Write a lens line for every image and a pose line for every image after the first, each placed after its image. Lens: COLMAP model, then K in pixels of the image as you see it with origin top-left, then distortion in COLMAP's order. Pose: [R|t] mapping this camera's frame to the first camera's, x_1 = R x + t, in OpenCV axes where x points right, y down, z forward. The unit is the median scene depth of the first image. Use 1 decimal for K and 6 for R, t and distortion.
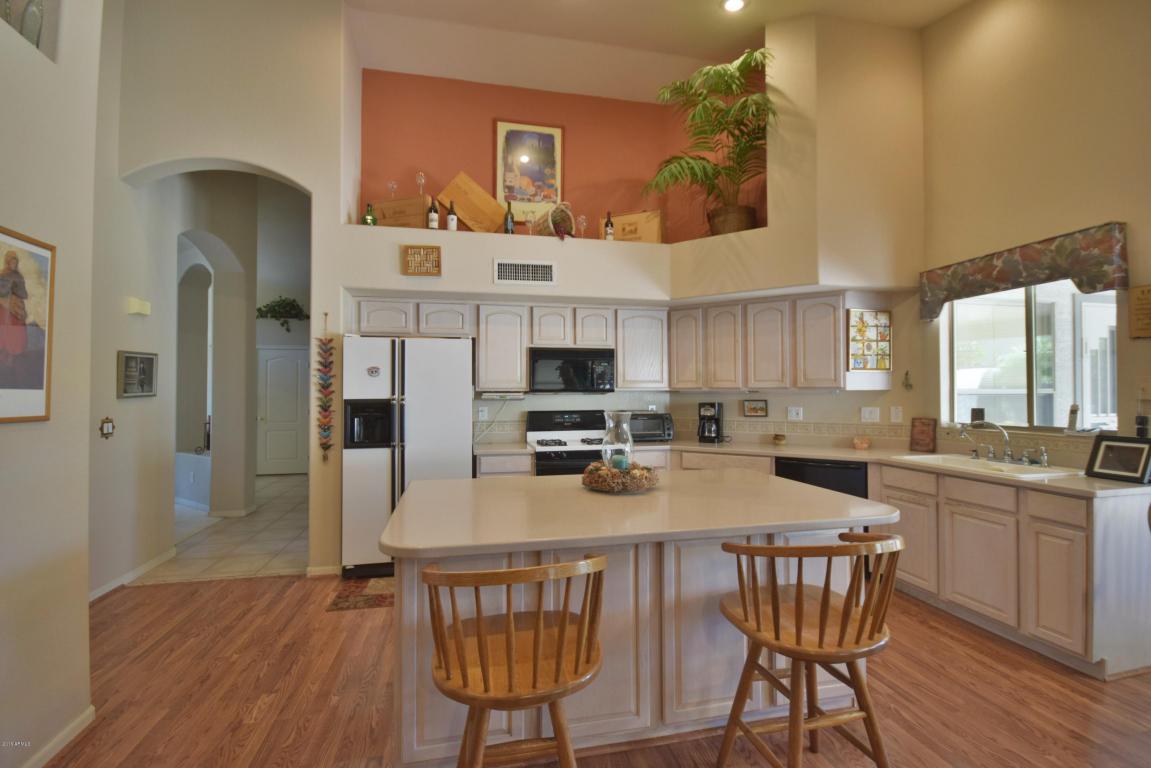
lens RADIAL K [[509.8, 0, 564.8], [0, 509.8, 380.4], [0, 0, 1]] dist [0.007505, -0.011350]
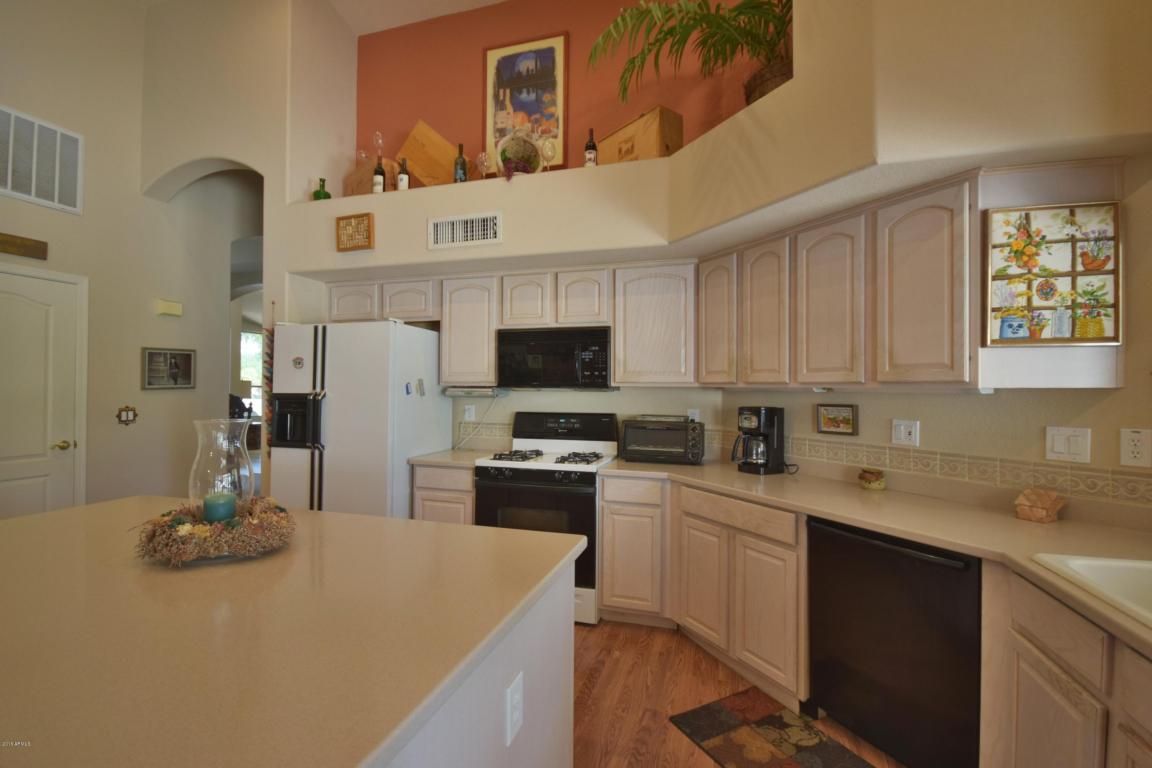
lens RADIAL K [[510.2, 0, 573.5], [0, 510.2, 383.5], [0, 0, 1]] dist [0.007505, -0.011350]
pose [[0.874702, 0.004128, -0.484643, 0.434942], [0.002644, 0.999908, 0.013289, 0.007550], [0.484653, -0.012905, 0.874611, 0.404949]]
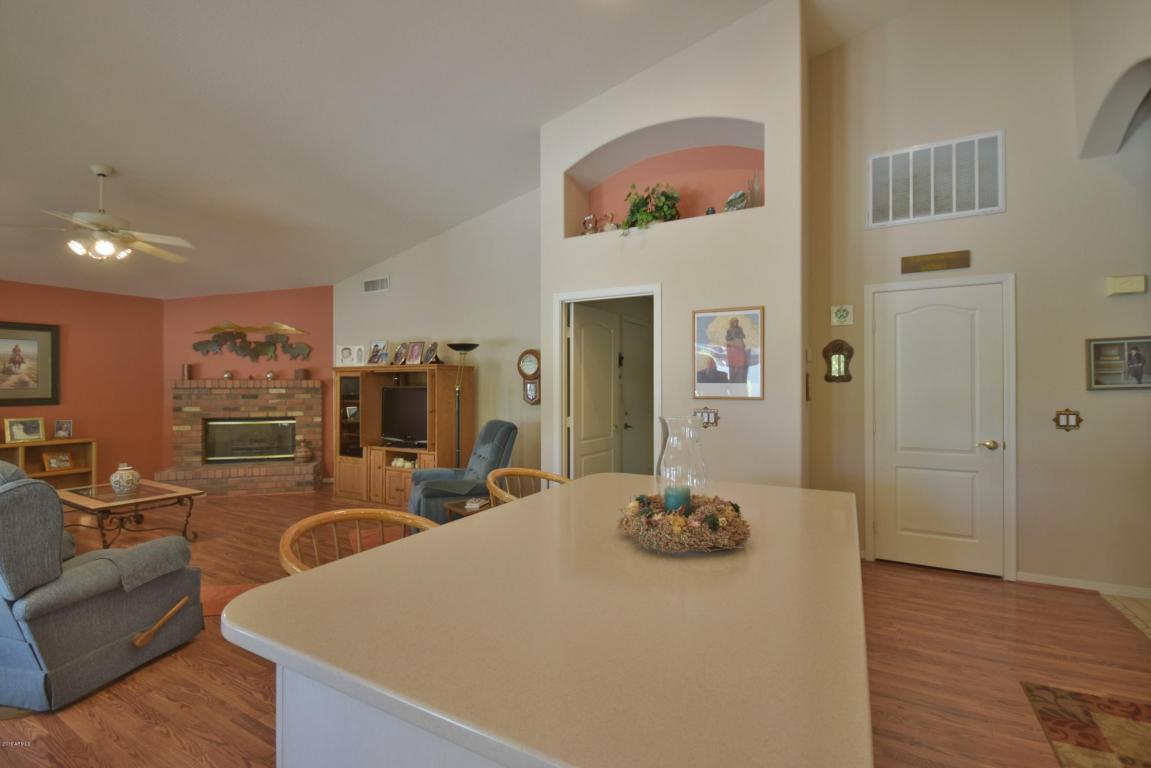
lens RADIAL K [[509.8, 0, 578.4], [0, 509.8, 382.8], [0, 0, 1]] dist [0.007505, -0.011350]
pose [[-0.656826, -0.006087, -0.754017, 0.382752], [0.018921, 0.999519, -0.024552, 0.022784], [0.753805, -0.030393, -0.656395, 0.774538]]
